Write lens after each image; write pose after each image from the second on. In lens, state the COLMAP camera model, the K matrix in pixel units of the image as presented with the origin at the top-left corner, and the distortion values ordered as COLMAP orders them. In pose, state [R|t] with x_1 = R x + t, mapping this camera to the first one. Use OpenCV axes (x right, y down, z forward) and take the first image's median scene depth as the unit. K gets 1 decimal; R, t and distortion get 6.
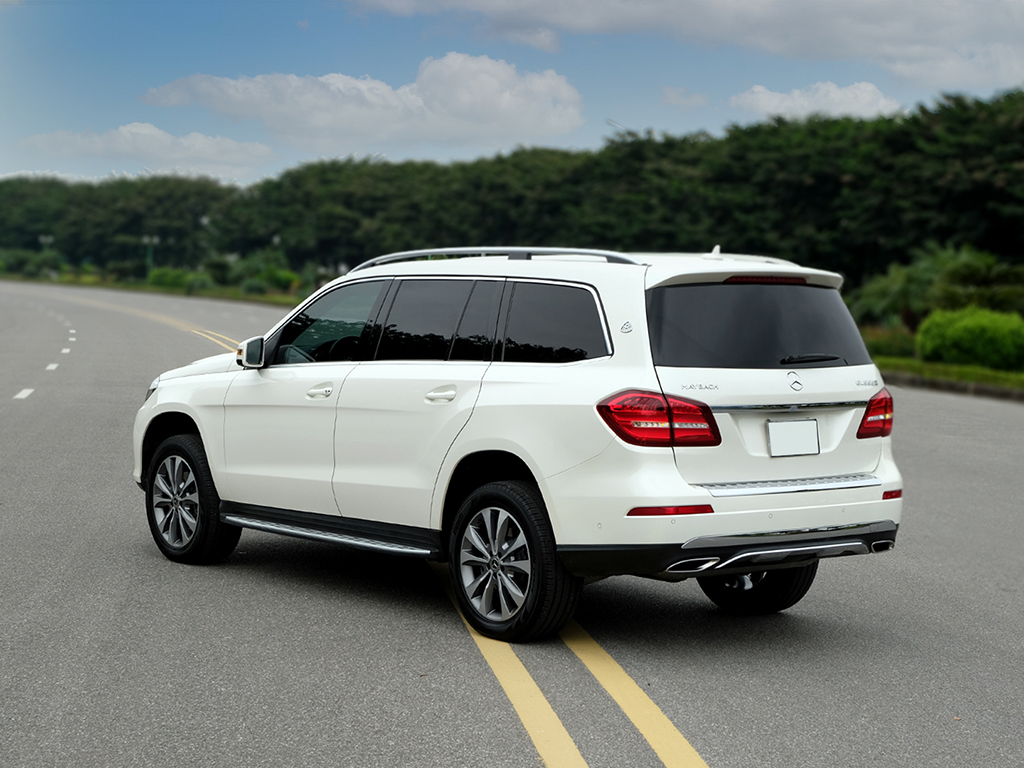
lens RADIAL K [[1538.8, 0, 512.0], [0, 1538.8, 384.0], [0, 0, 1]] dist [-0.014021, -0.052029]
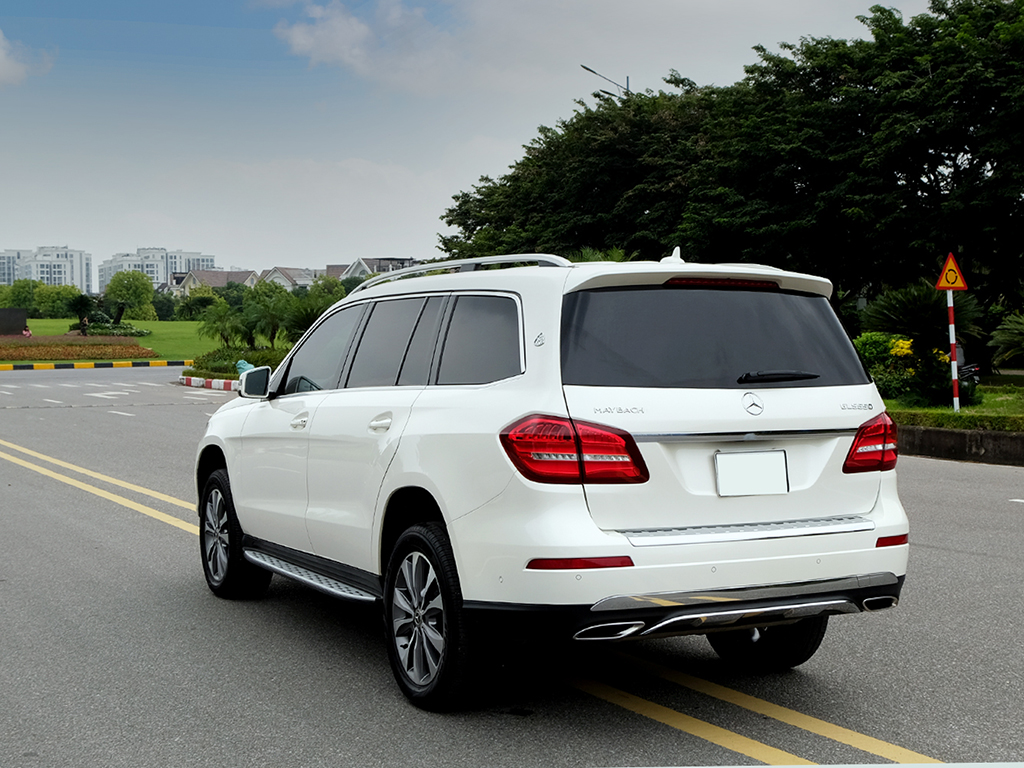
lens RADIAL K [[1307.7, 0, 512.0], [0, 1307.7, 384.0], [0, 0, 1]] dist [0.011123, 0.033792]
pose [[0.990674, -0.008914, -0.135964, 0.152991], [0.005068, 0.999578, -0.028604, 0.007058], [0.136161, 0.027648, 0.990301, 0.292383]]
